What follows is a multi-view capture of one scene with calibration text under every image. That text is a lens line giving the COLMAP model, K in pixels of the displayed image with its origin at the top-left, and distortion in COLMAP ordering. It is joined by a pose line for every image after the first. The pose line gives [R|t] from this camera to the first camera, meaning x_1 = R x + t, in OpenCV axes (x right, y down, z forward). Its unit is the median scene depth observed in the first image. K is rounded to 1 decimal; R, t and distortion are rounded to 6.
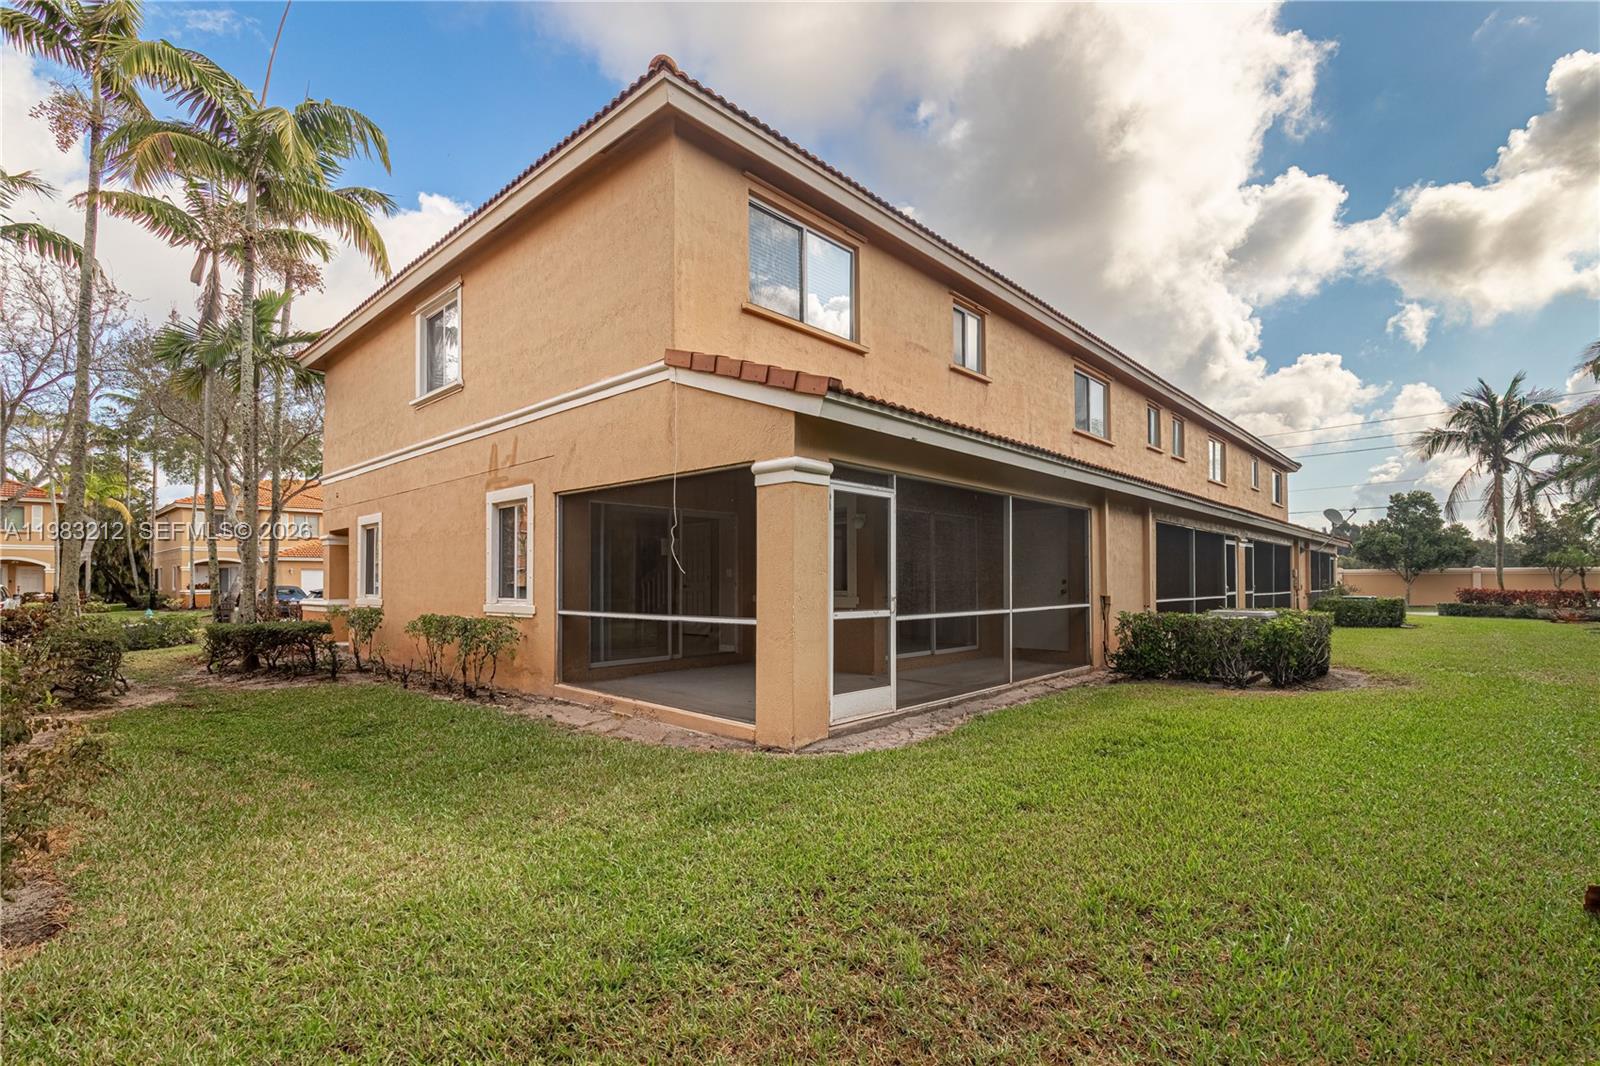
lens RADIAL K [[737.1, 0, 794.9], [0, 737.1, 568.9], [0, 0, 1]] dist [-0.002363, -0.000408]
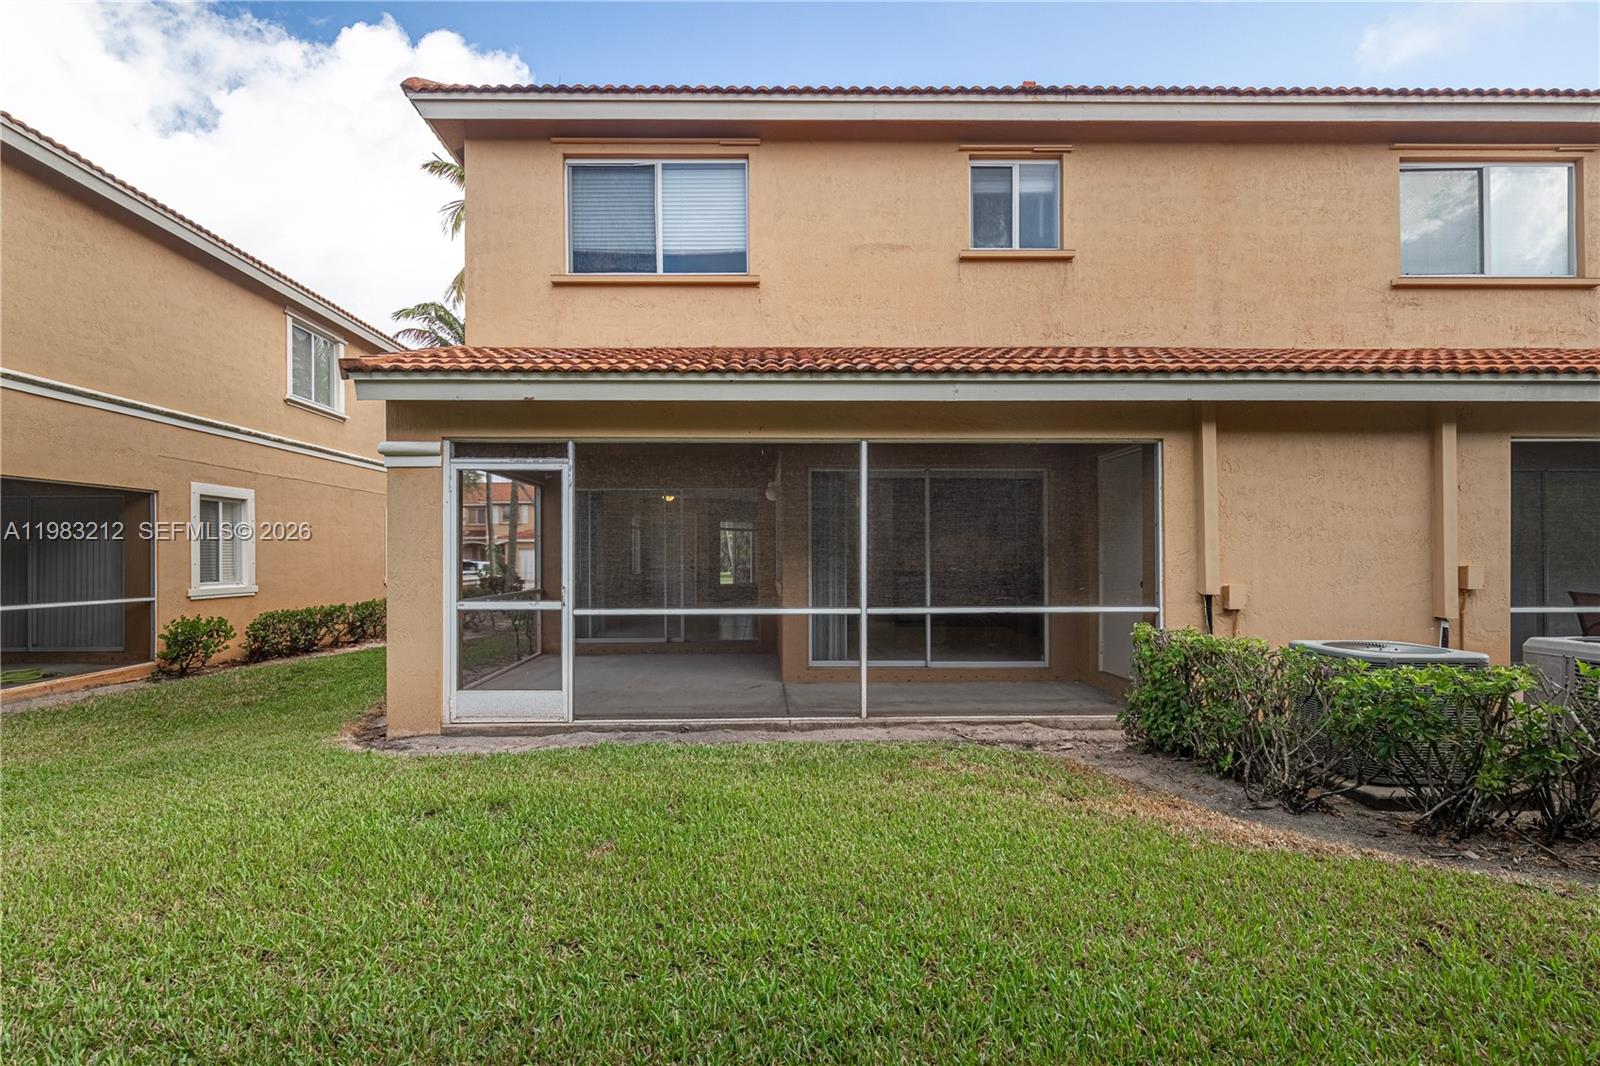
lens RADIAL K [[737.1, 0, 794.9], [0, 737.1, 568.9], [0, 0, 1]] dist [-0.002363, -0.000408]
pose [[0.687308, 0.011514, -0.726275, 0.913082], [0.012661, 0.999533, 0.027828, -0.003243], [0.726256, -0.028322, 0.686841, 0.599006]]
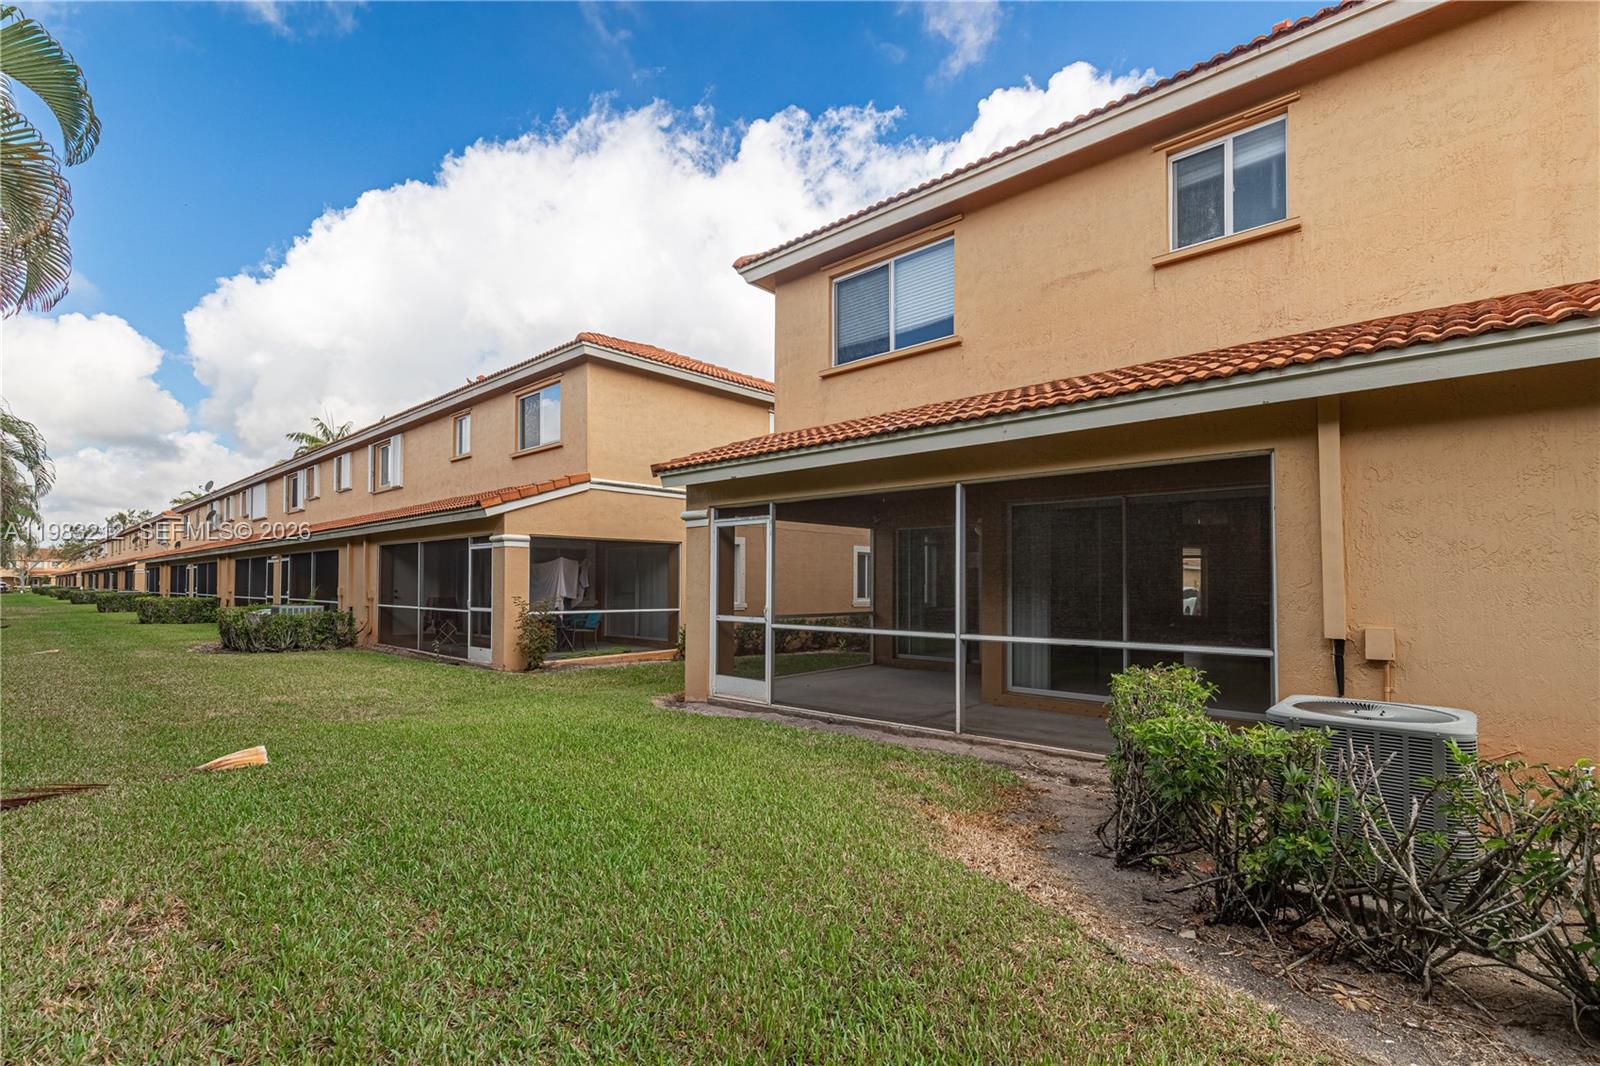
lens RADIAL K [[744.5, 0, 779.5], [0, 744.5, 583.8], [0, 0, 1]] dist [-0.002851, -0.000177]
pose [[-0.020163, -0.000295, -0.999797, 1.299608], [0.010349, 0.999946, -0.000503, 0.001054], [0.999743, -0.010357, -0.020158, 1.024224]]
